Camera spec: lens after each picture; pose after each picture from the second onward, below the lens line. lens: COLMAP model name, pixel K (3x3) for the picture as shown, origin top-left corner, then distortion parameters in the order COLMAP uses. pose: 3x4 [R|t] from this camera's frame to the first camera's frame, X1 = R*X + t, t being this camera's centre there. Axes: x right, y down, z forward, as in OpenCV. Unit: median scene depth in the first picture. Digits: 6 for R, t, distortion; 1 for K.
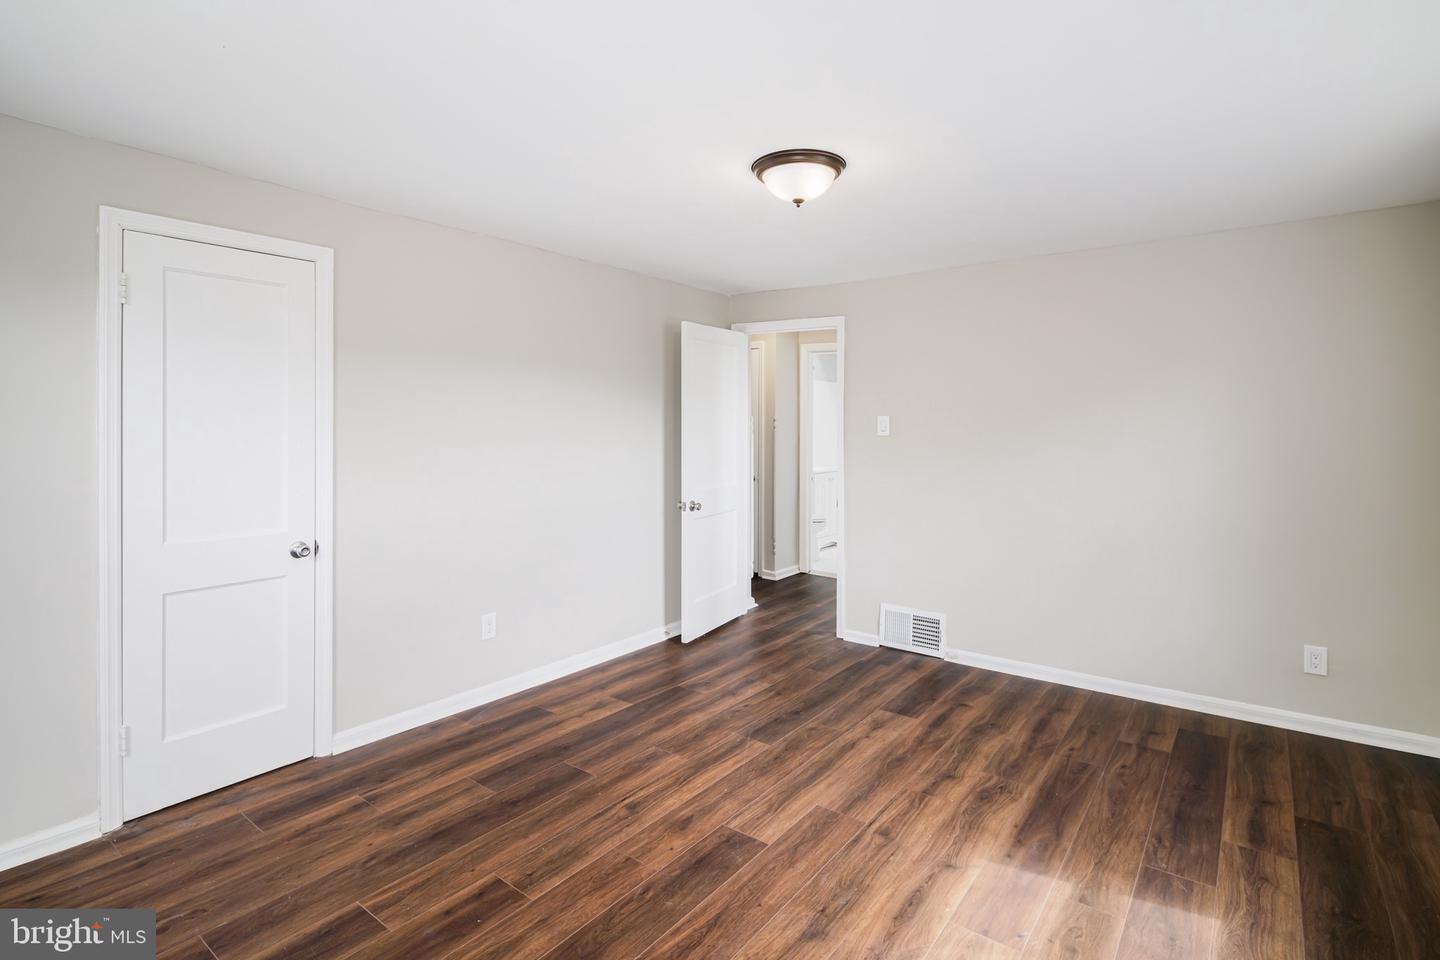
lens RADIAL K [[706.5, 0, 713.3], [0, 706.5, 422.2], [0, 0, 1]] dist [0.003989, -0.002983]
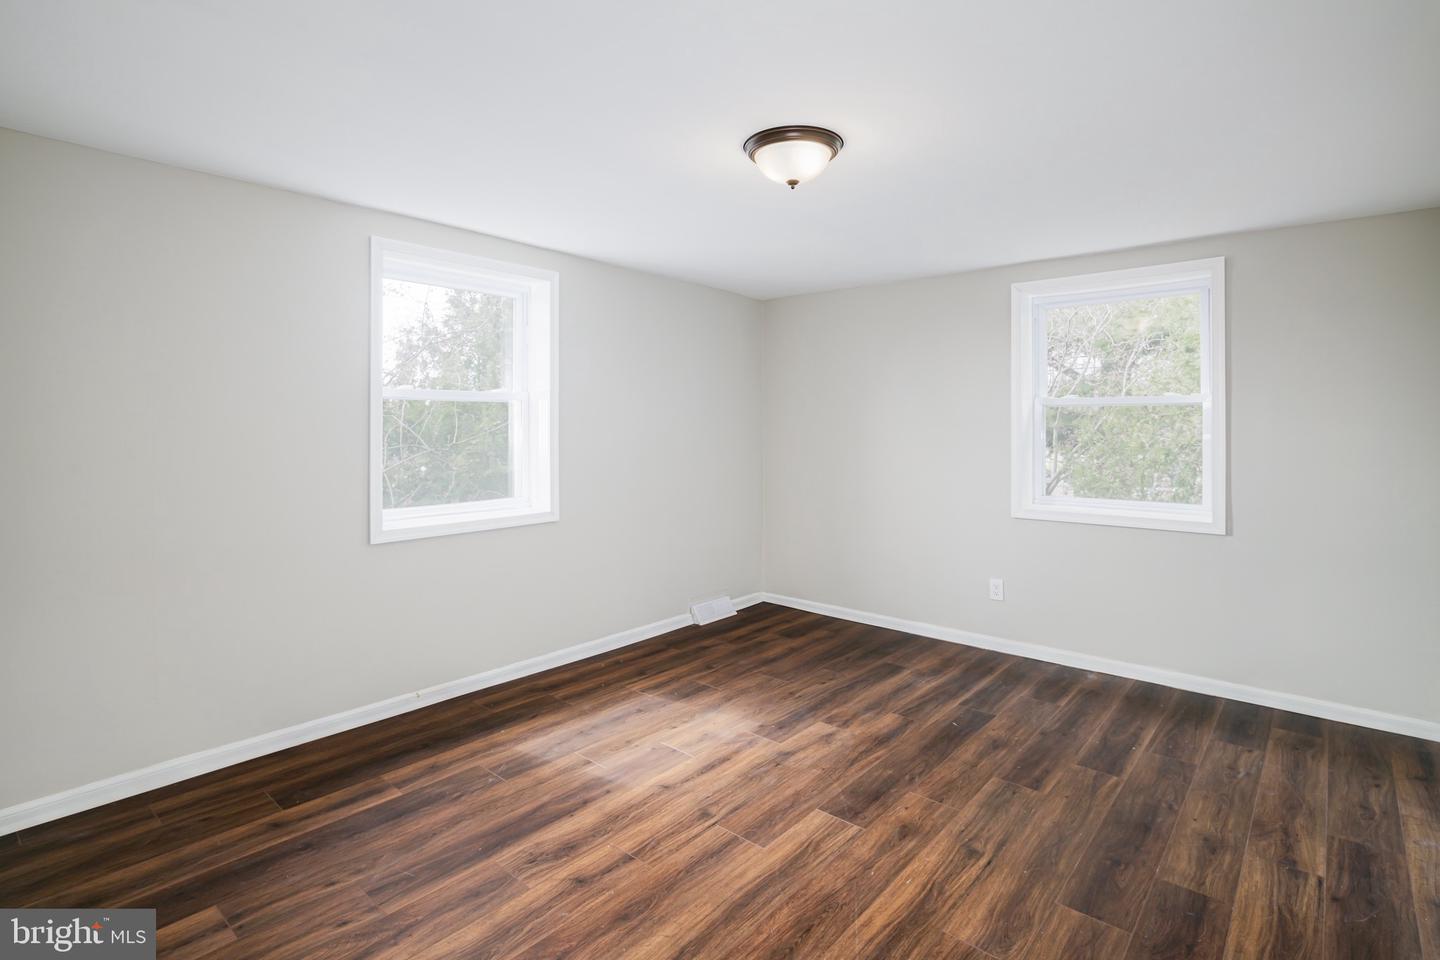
lens RADIAL K [[706.5, 0, 713.3], [0, 706.5, 422.2], [0, 0, 1]] dist [0.003989, -0.002983]
pose [[-0.998395, -0.009362, 0.055860, 0.173924], [-0.009462, 0.999954, -0.001535, 0.008414], [-0.055844, -0.002061, -0.998437, 1.993818]]
